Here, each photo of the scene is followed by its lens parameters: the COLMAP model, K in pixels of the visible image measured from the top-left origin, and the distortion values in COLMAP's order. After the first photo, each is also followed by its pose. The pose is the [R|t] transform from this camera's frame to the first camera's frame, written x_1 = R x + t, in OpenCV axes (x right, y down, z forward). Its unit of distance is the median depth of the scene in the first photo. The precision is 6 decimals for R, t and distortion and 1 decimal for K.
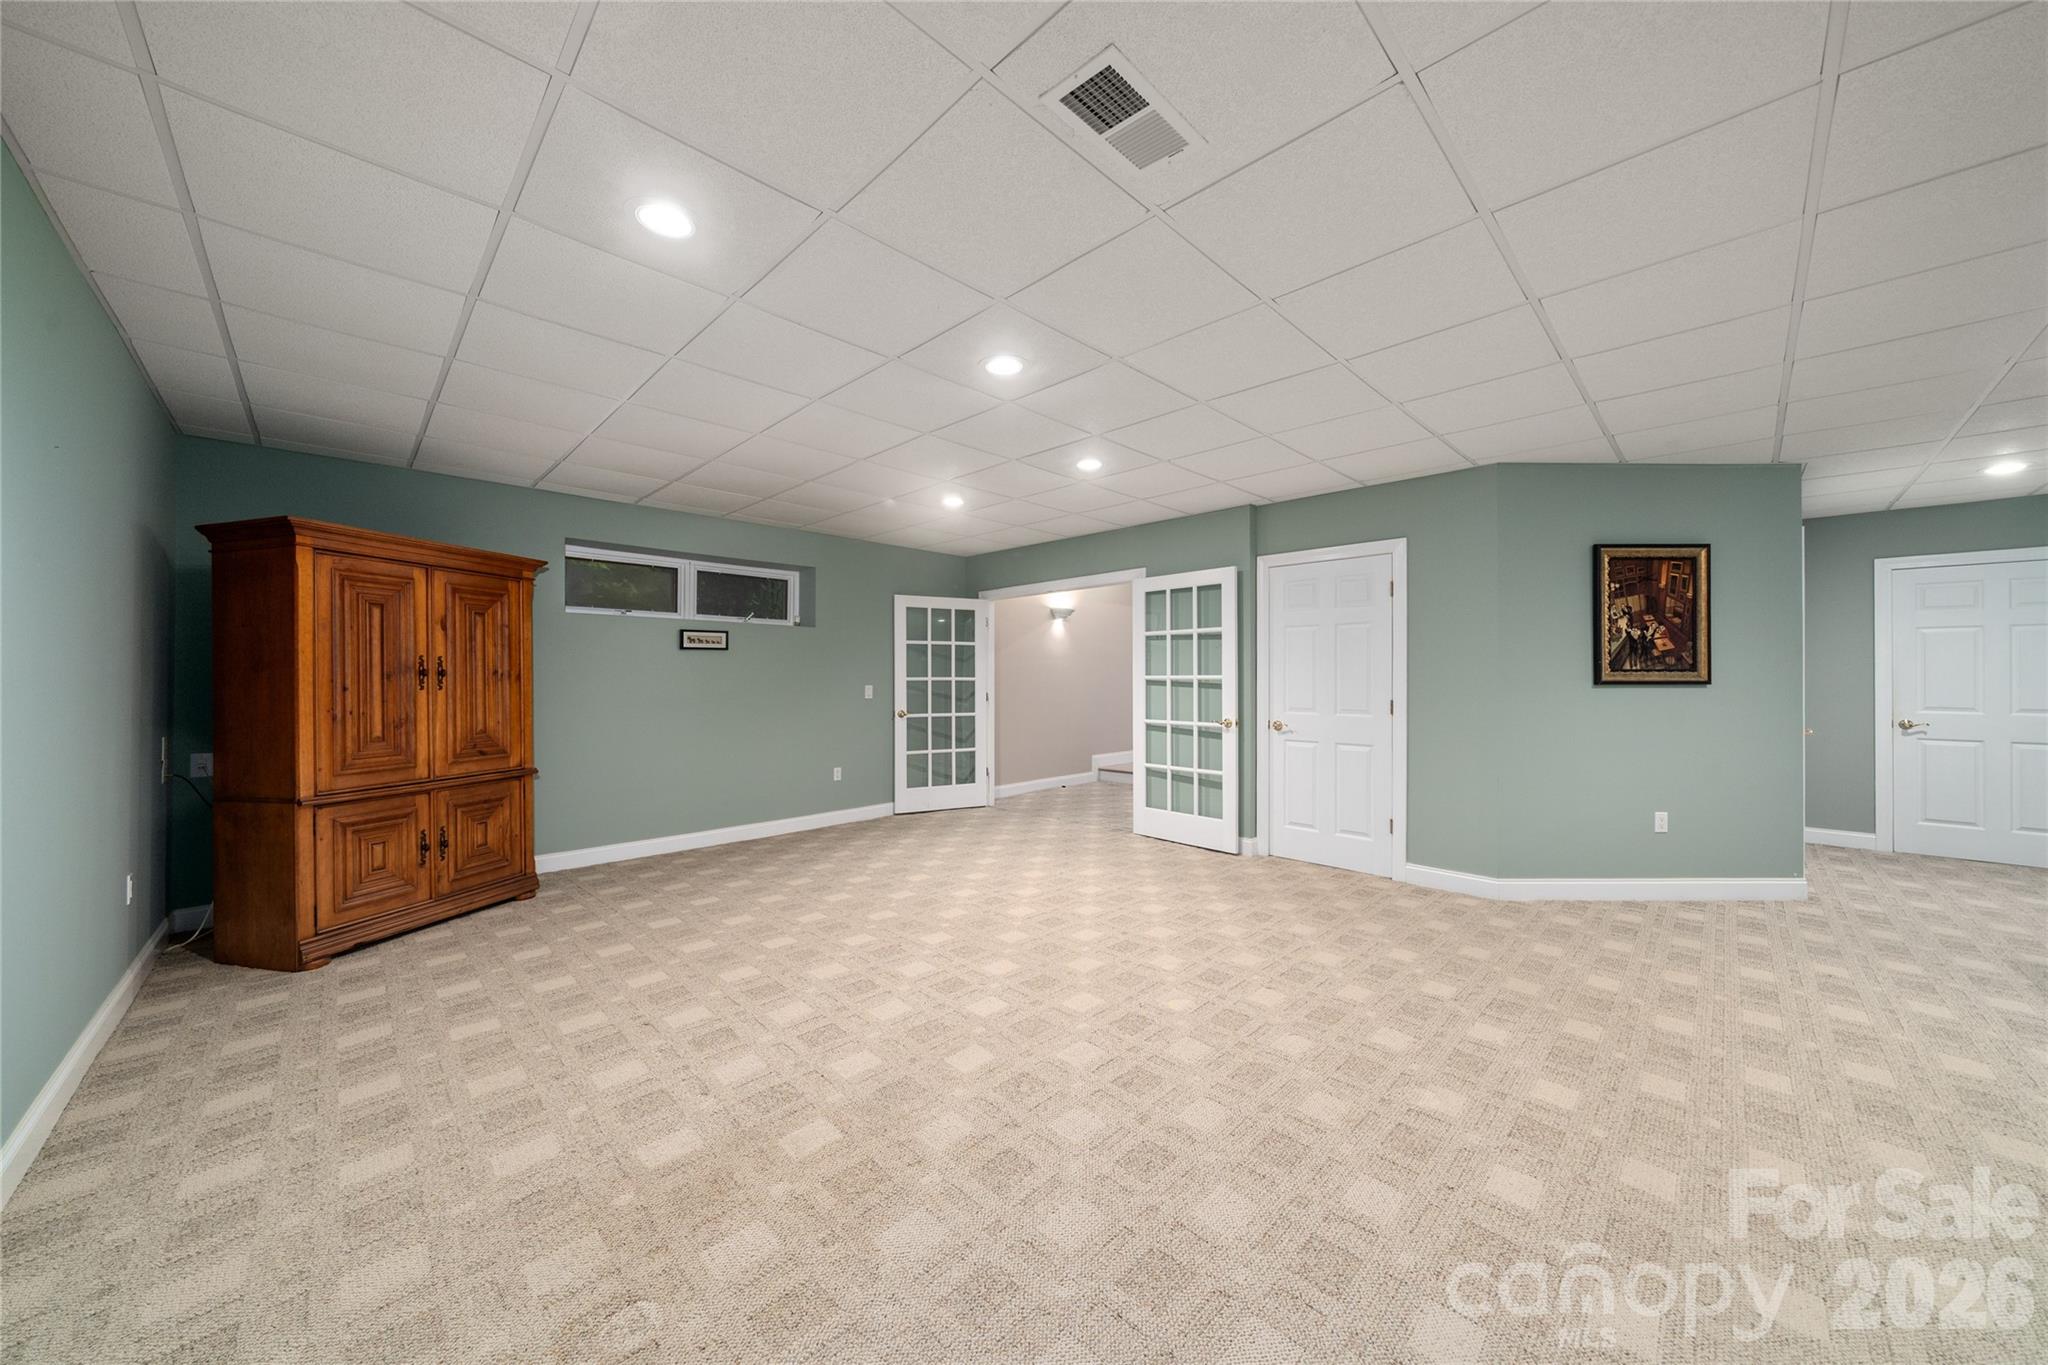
lens RADIAL K [[708.9, 0, 1021.7], [0, 708.9, 684.5], [0, 0, 1]] dist [-0.006248, -0.000085]
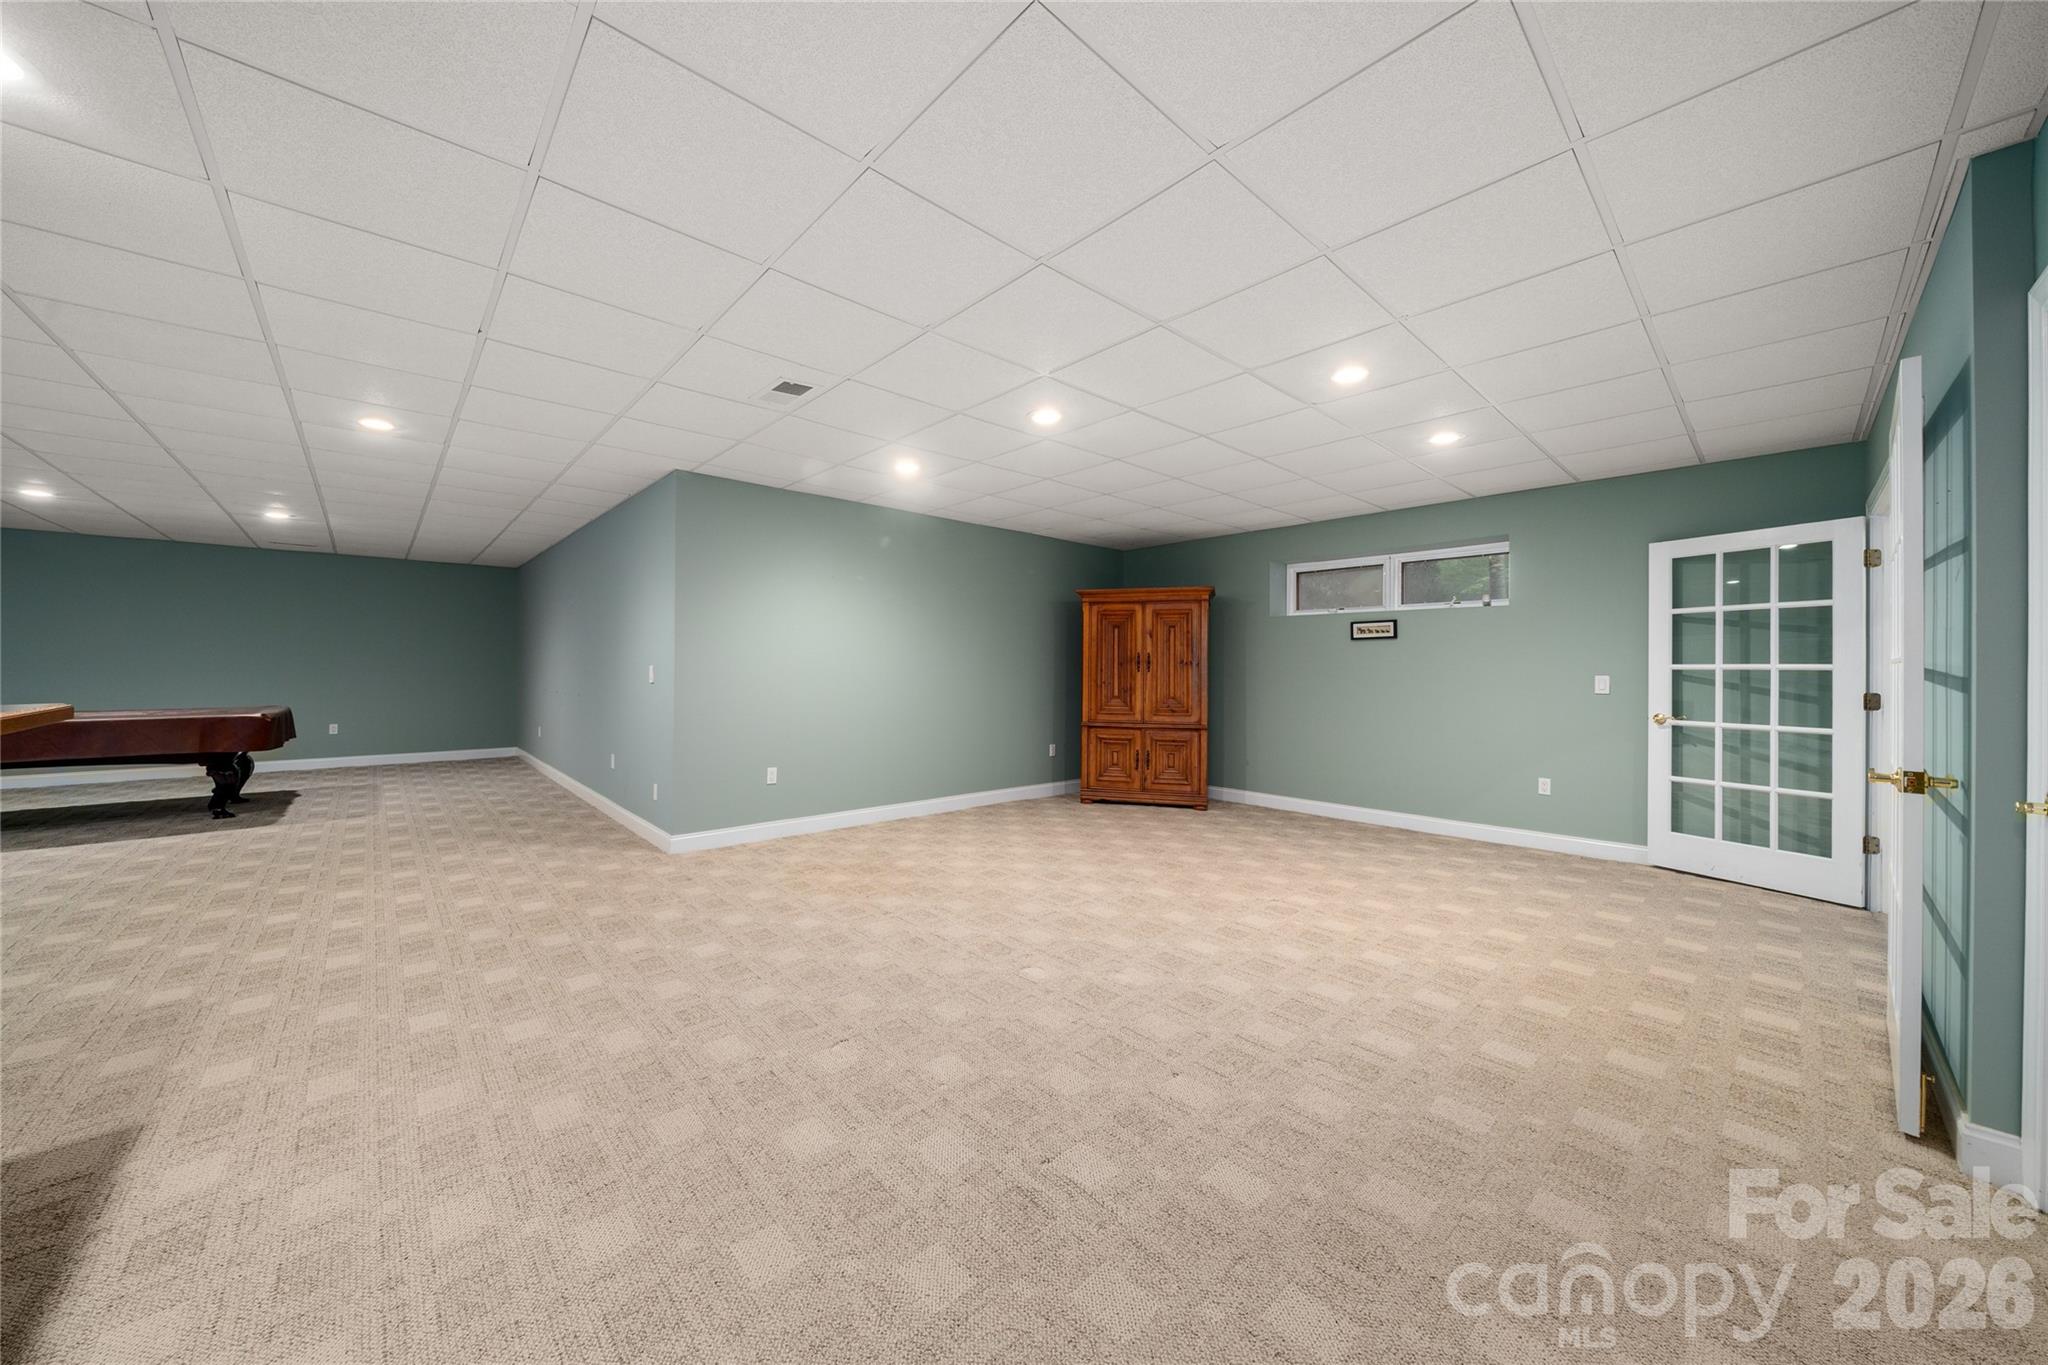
lens RADIAL K [[708.9, 0, 1021.7], [0, 708.9, 666.9], [0, 0, 1]] dist [-0.006248, -0.000085]
pose [[-0.036103, -0.001435, -0.999347, 0.940712], [-0.011738, 0.999931, -0.001012, 0.000424], [0.999279, 0.011694, -0.036117, 0.749481]]
